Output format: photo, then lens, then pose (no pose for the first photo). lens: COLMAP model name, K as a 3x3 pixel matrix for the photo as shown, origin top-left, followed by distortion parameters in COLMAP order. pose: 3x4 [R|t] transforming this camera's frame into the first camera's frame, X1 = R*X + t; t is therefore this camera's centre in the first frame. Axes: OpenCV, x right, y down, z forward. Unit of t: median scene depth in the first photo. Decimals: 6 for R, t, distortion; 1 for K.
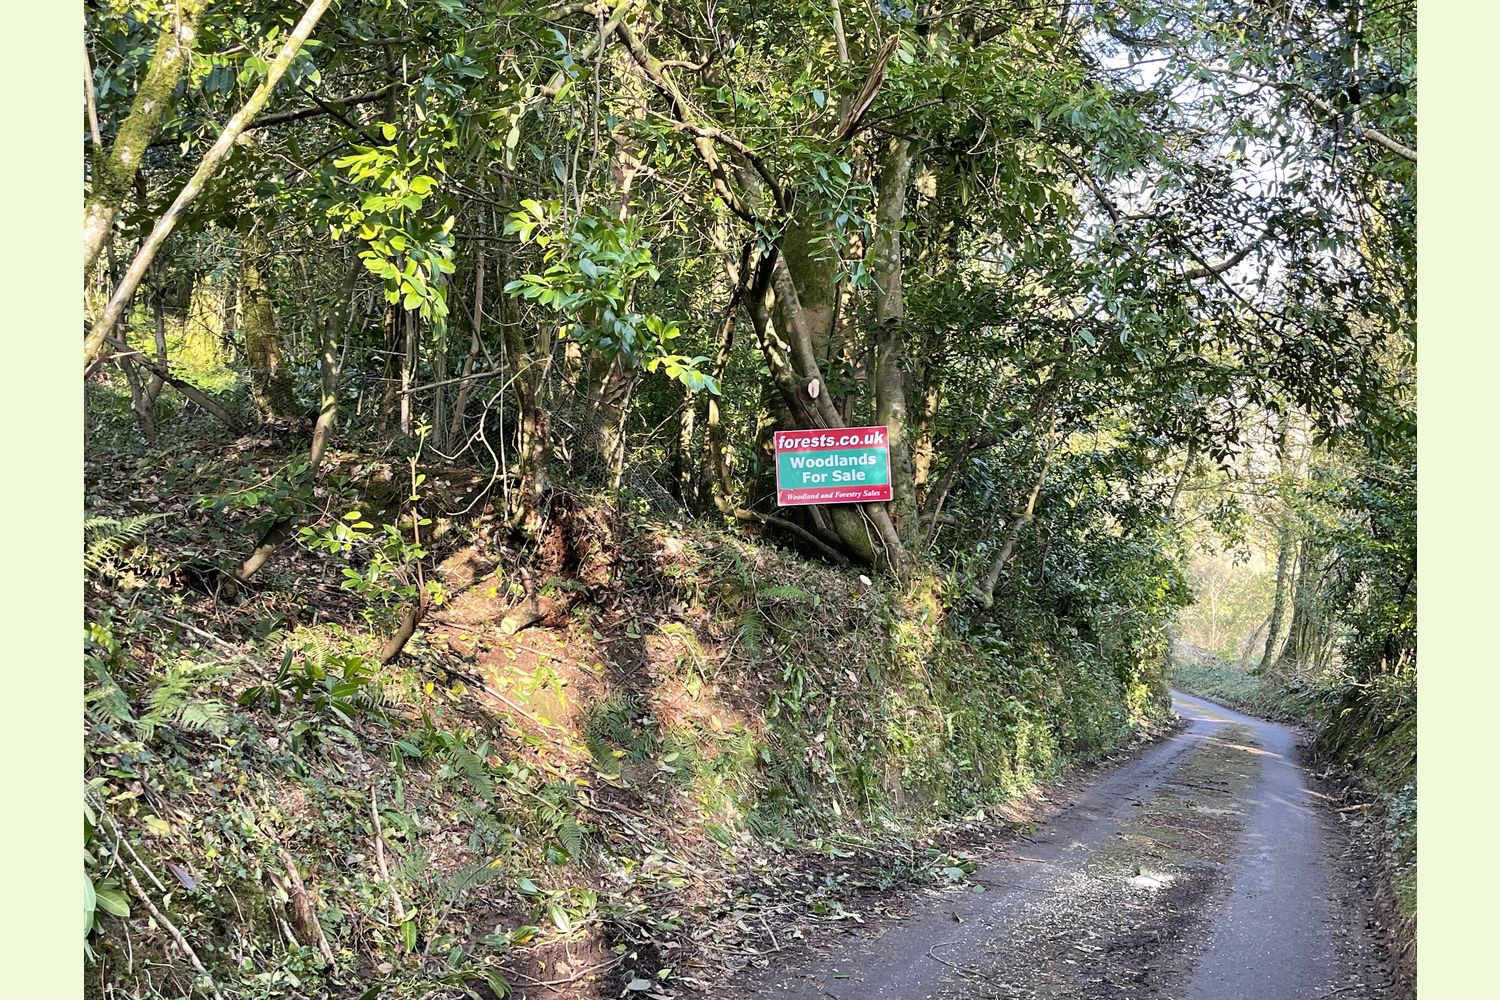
lens RADIAL K [[1725.7, 0, 750.4], [0, 1725.7, 498.5], [0, 0, 1]] dist [-0.001460, 0.000000]
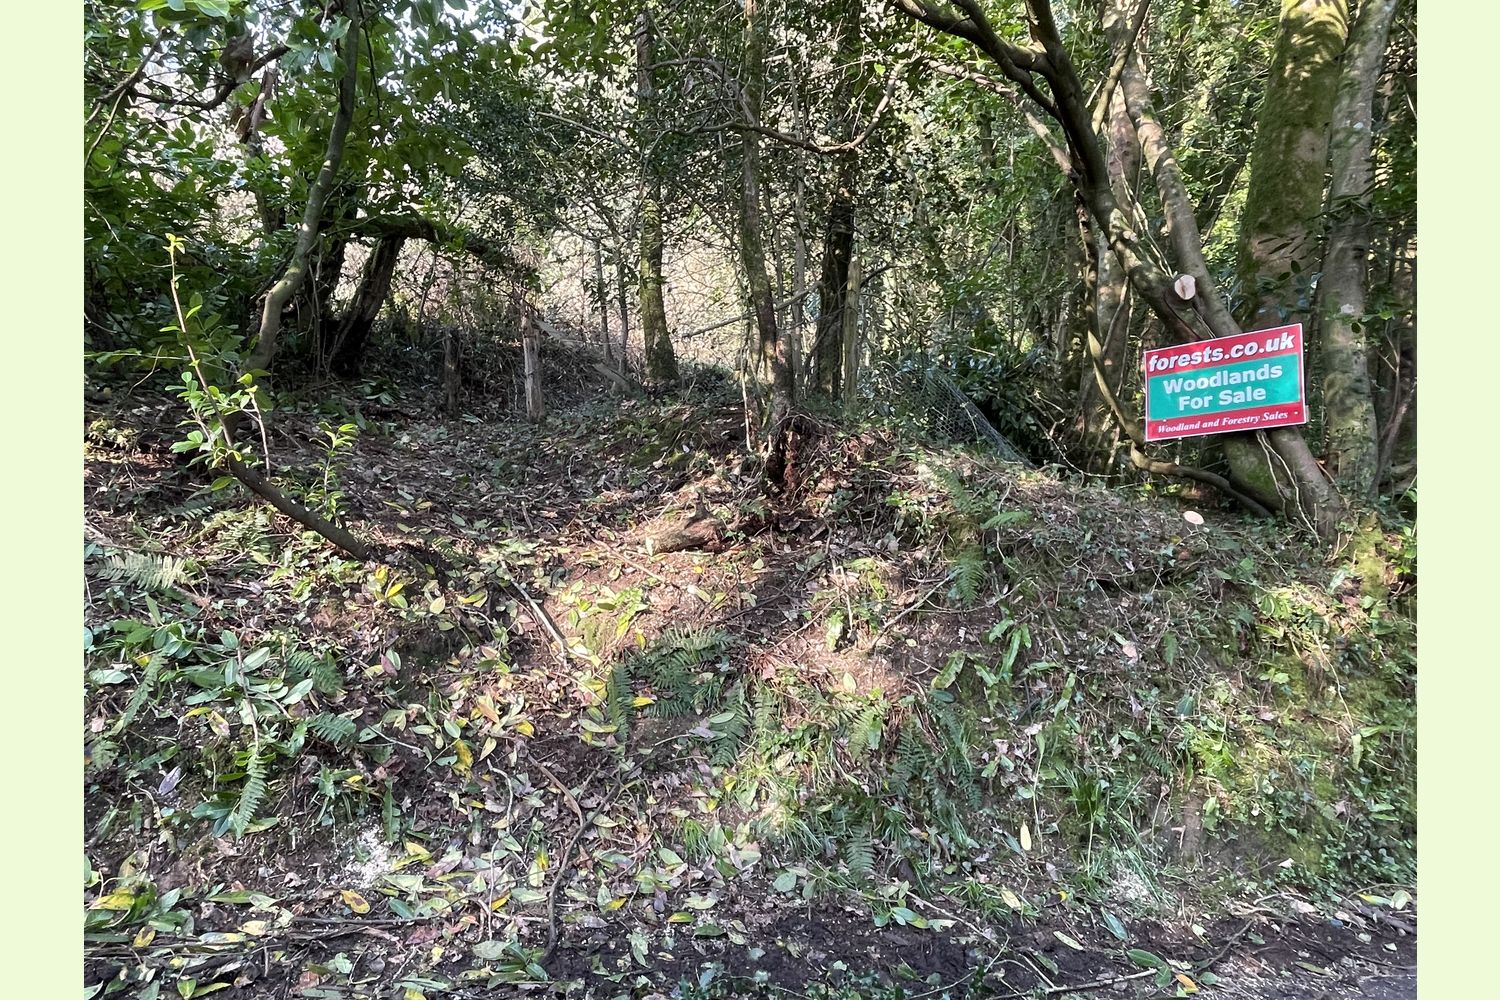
lens RADIAL K [[948.5, 0, 747.9], [0, 948.5, 505.3], [0, 0, 1]] dist [0.005880, 0.000837]
pose [[0.711603, -0.021284, -0.702259, 0.194632], [-0.022958, 0.998303, -0.053519, 0.062318], [0.702206, 0.054207, 0.709907, 0.553736]]
